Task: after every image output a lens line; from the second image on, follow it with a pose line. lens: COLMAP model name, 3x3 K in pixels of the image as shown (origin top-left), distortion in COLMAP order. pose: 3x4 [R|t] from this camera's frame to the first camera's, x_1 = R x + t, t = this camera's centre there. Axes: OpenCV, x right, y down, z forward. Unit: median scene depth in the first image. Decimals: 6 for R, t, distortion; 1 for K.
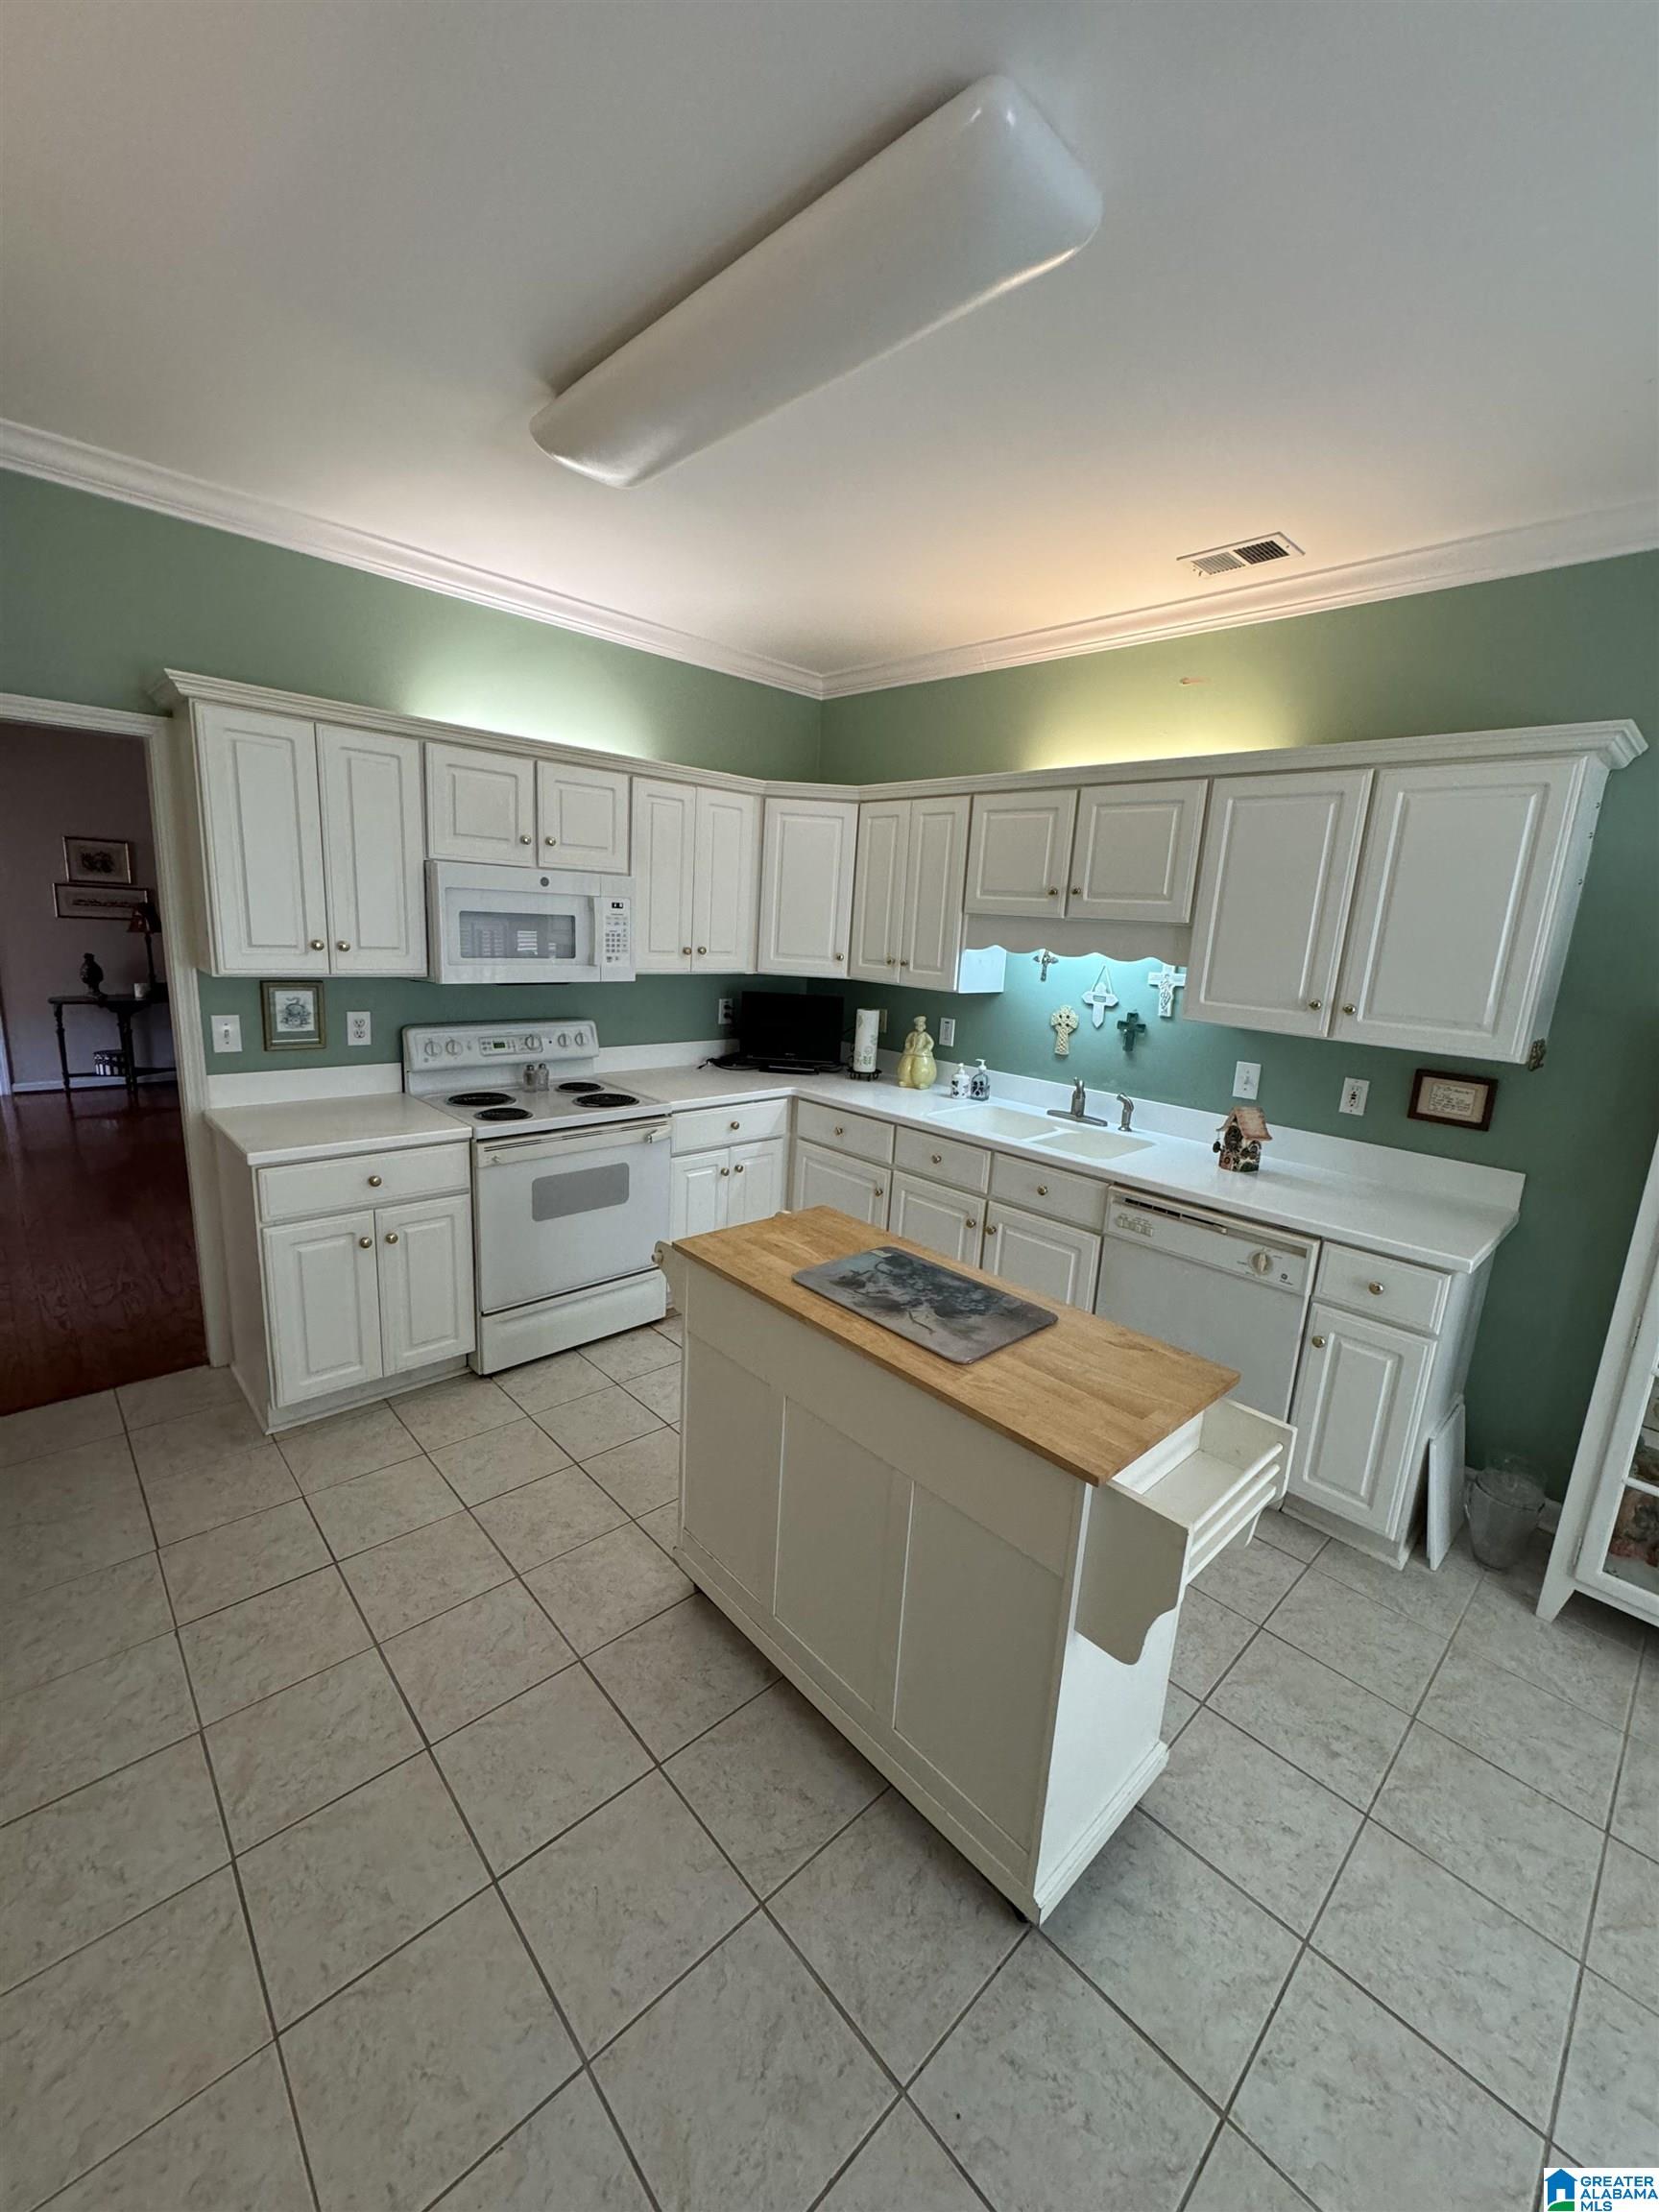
lens RADIAL K [[882.9, 0, 828.4], [0, 882.9, 1104.6], [0, 0, 1]] dist [-0.004250, 0.000474]
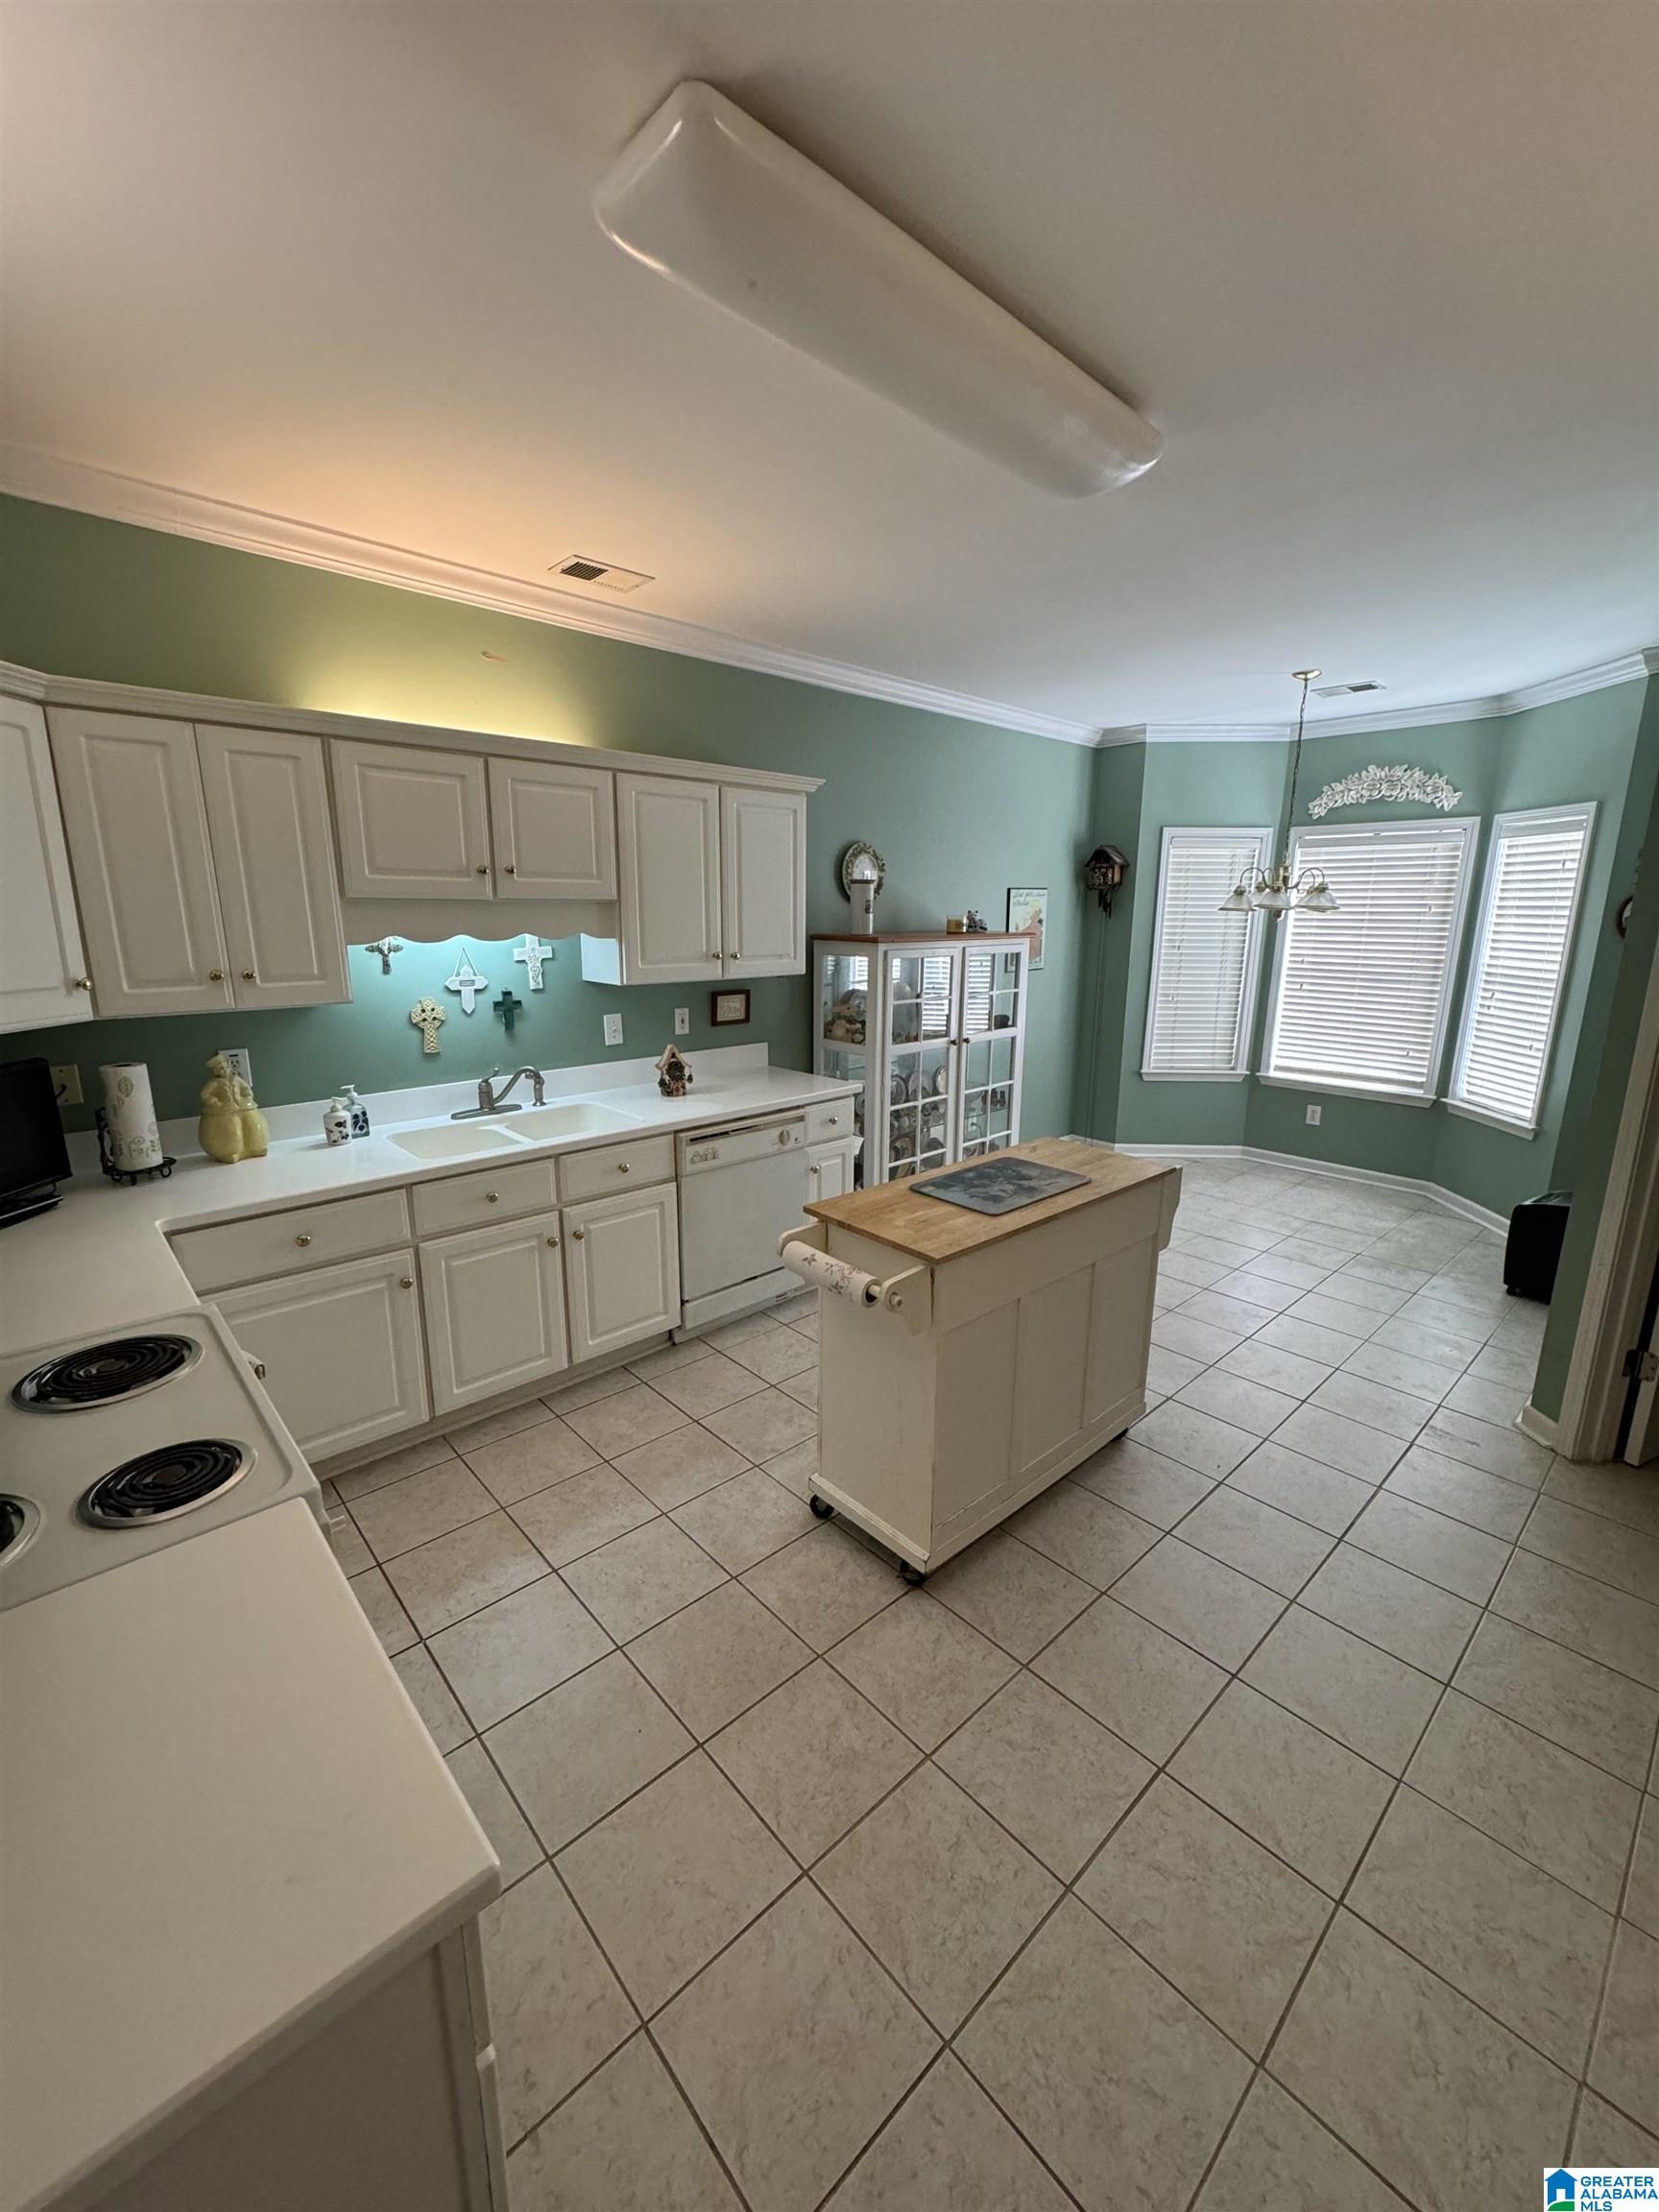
lens RADIAL K [[882.9, 0, 828.1], [0, 882.9, 1104.4], [0, 0, 1]] dist [-0.004250, 0.000474]
pose [[0.009698, -0.272350, 0.962149, -0.699913], [0.205413, 0.942217, 0.264637, -0.188804], [-0.978627, 0.195071, 0.065082, 0.665614]]
